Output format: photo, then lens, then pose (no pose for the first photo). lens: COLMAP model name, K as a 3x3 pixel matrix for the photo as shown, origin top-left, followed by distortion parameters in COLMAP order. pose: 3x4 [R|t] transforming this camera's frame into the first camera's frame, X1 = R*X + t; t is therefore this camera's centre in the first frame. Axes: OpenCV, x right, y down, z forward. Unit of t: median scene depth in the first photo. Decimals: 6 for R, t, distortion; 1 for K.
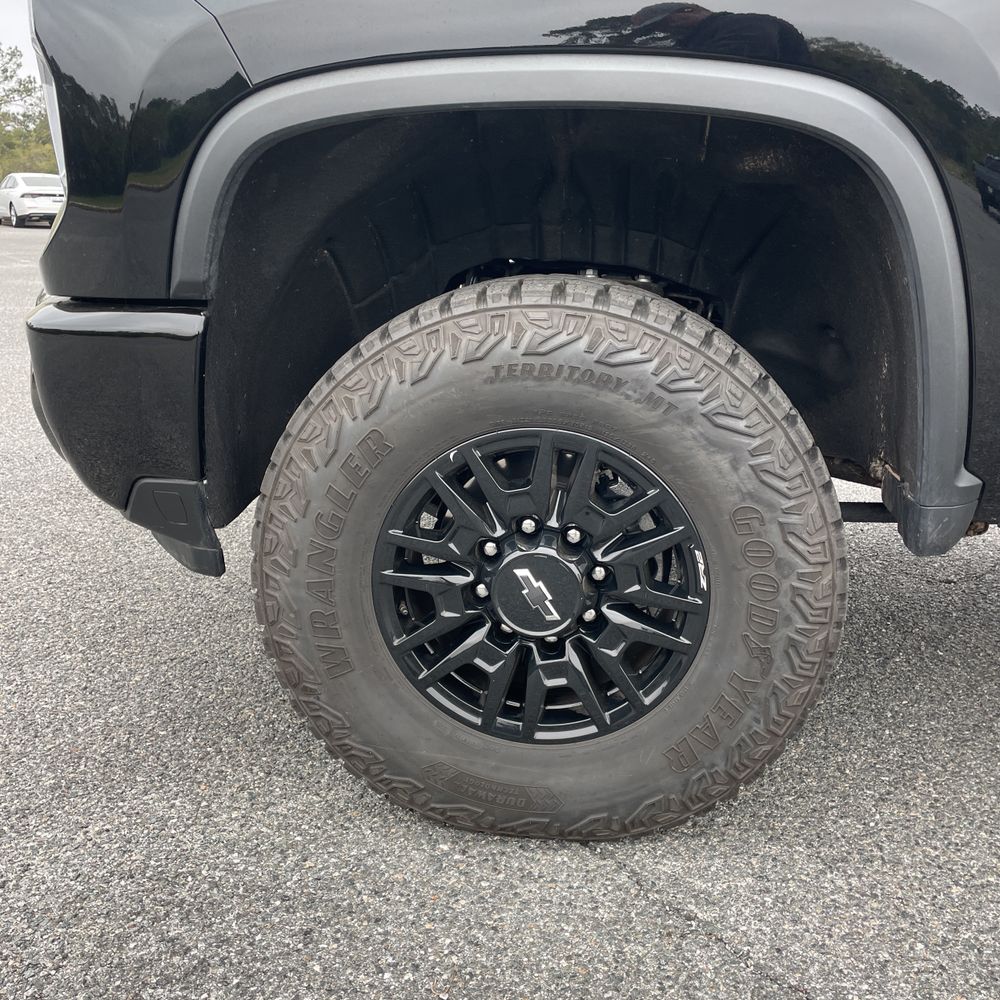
lens RADIAL K [[1003.5, 0, 497.7], [0, 1003.5, 497.0], [0, 0, 1]] dist [0.056888, 0.000000]
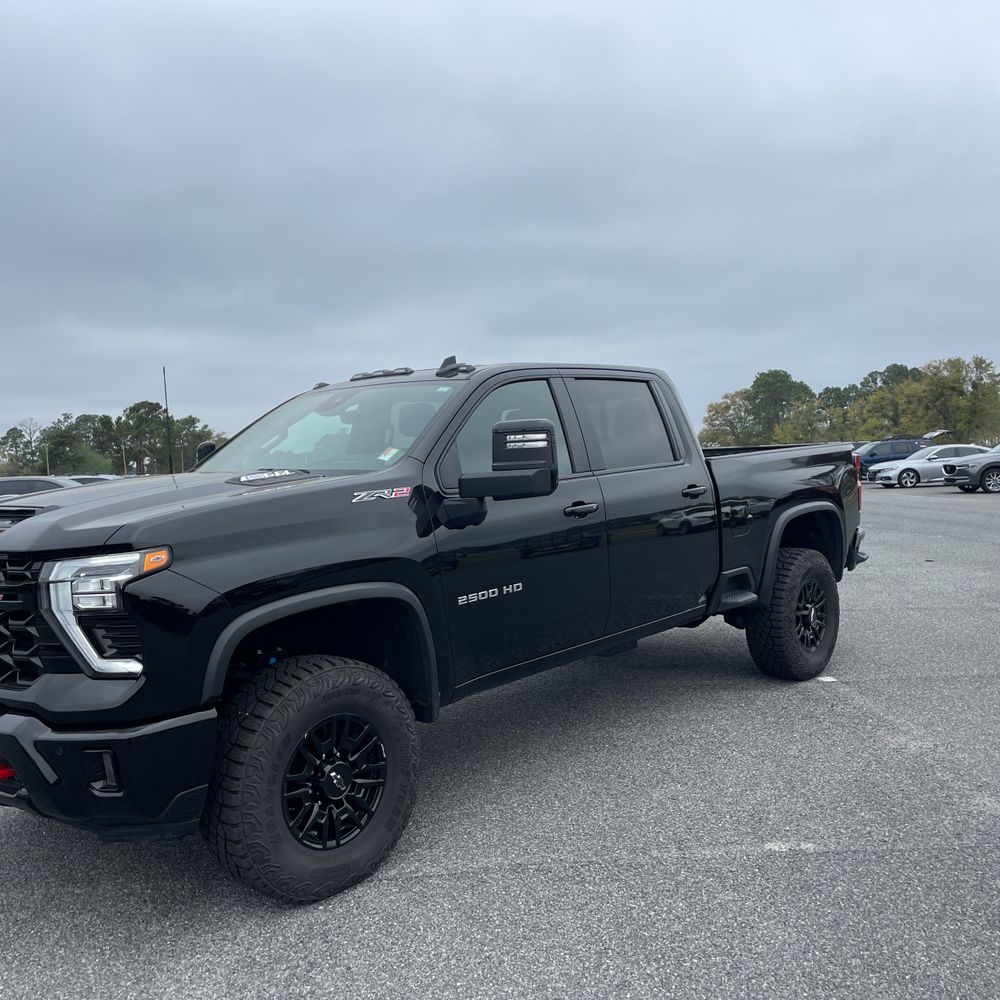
lens RADIAL K [[1003.5, 0, 493.3], [0, 1003.5, 497.0], [0, 0, 1]] dist [0.056888, 0.000000]
pose [[0.567512, -0.090882, 0.818334, -1.832556], [0.288942, 0.952663, -0.094580, -0.241869], [-0.771001, 0.290126, 0.566907, -0.996481]]
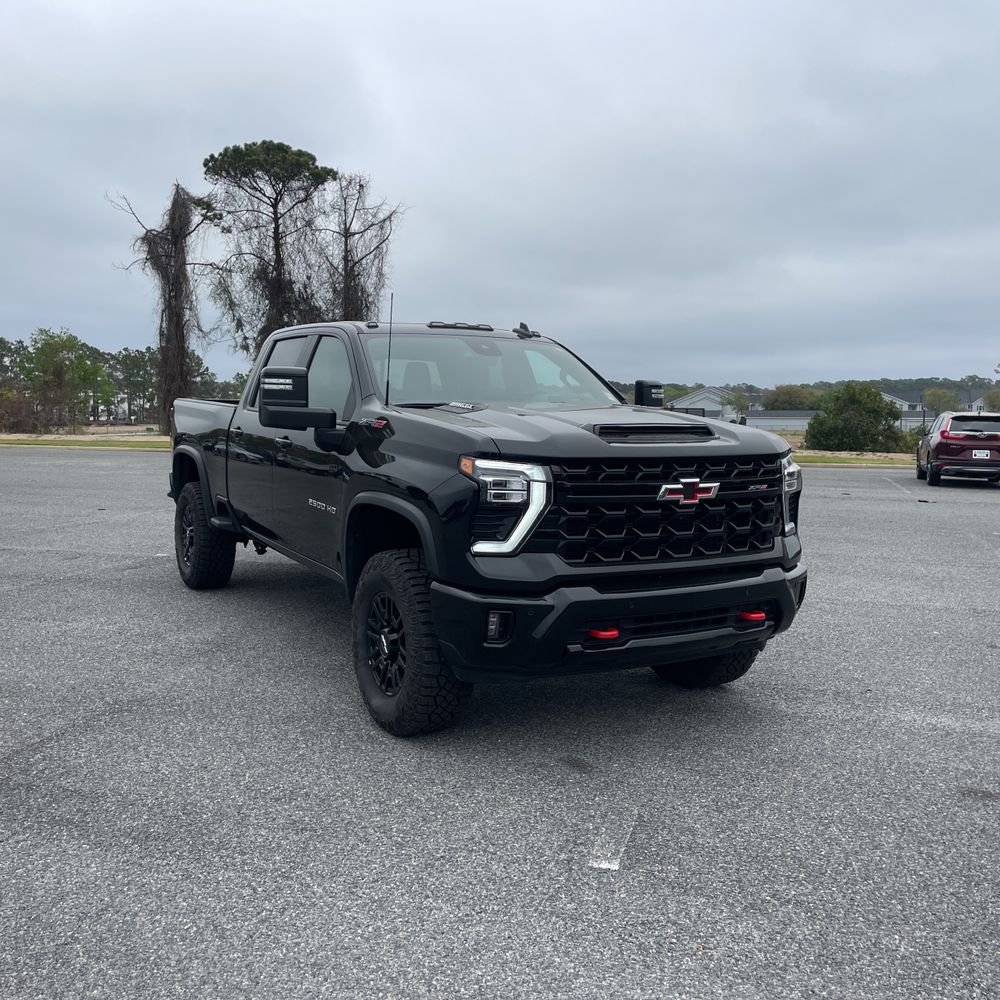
lens RADIAL K [[1003.5, 0, 508.7], [0, 1003.5, 500.9], [0, 0, 1]] dist [0.056888, 0.000000]
pose [[-0.604804, -0.114038, 0.788167, -2.667372], [0.187737, 0.941385, 0.280267, -1.624481], [-0.773929, 0.317475, -0.547944, 3.811233]]
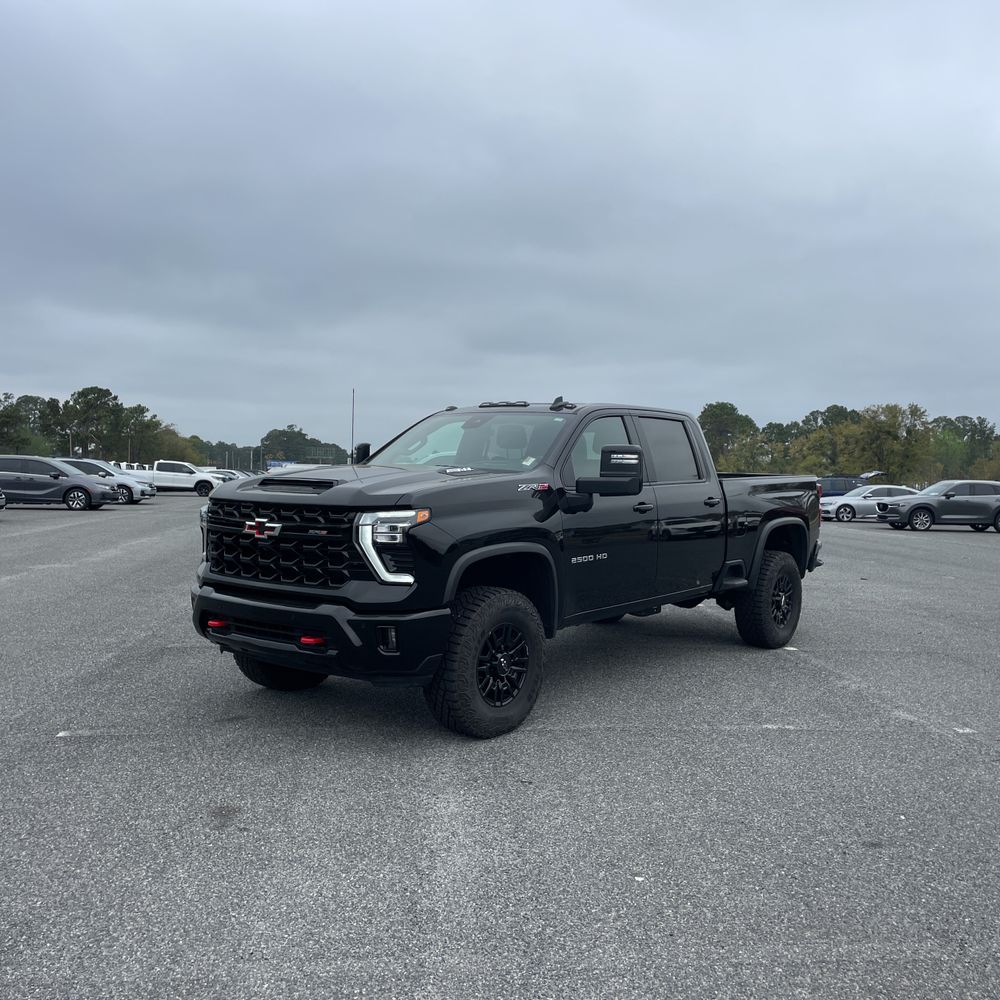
lens RADIAL K [[1003.5, 0, 498.2], [0, 1003.5, 493.1], [0, 0, 1]] dist [0.056888, 0.000000]
pose [[0.520541, -0.040893, 0.852857, -3.519926], [0.230496, 0.968499, -0.094245, -0.204194], [-0.822137, 0.245639, 0.513569, -1.268568]]
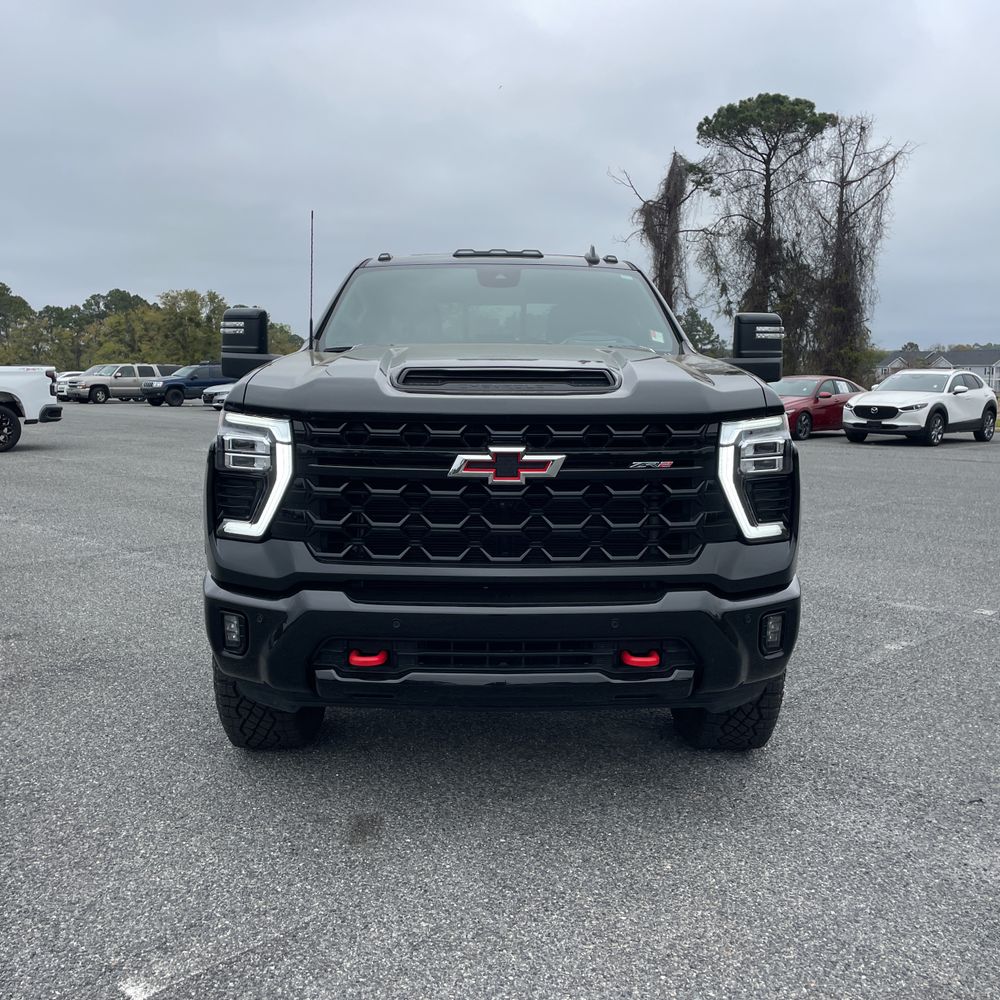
lens RADIAL K [[1003.5, 0, 494.5], [0, 1003.5, 504.8], [0, 0, 1]] dist [0.056888, 0.000000]
pose [[-0.139274, -0.165704, 0.976291, -2.605362], [0.262004, 0.944599, 0.197702, -1.016645], [-0.954964, 0.283327, -0.088143, 1.888839]]
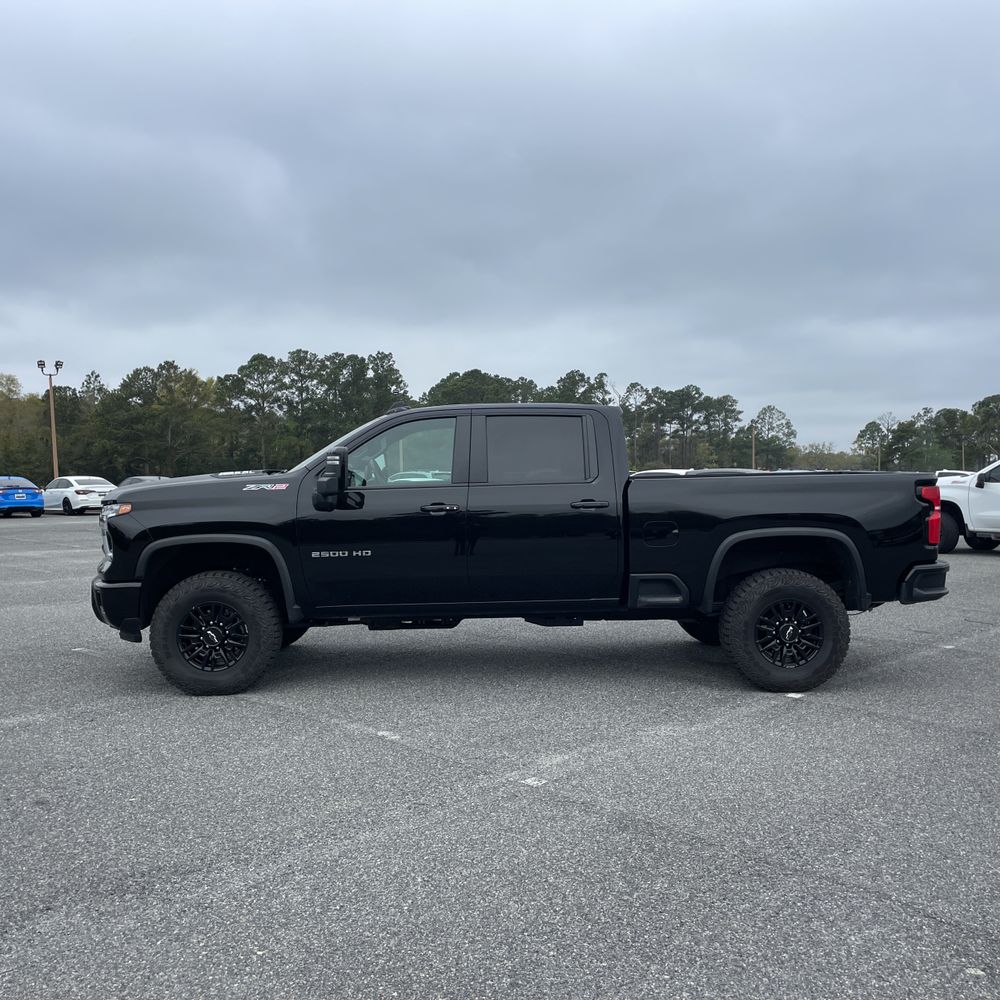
lens RADIAL K [[1003.5, 0, 494.0], [0, 1003.5, 498.0], [0, 0, 1]] dist [0.056888, 0.000000]
pose [[0.987985, -0.033872, 0.150792, 0.689152], [0.070046, 0.967861, -0.241534, 0.740934], [-0.137764, 0.249194, 0.958605, -4.117789]]
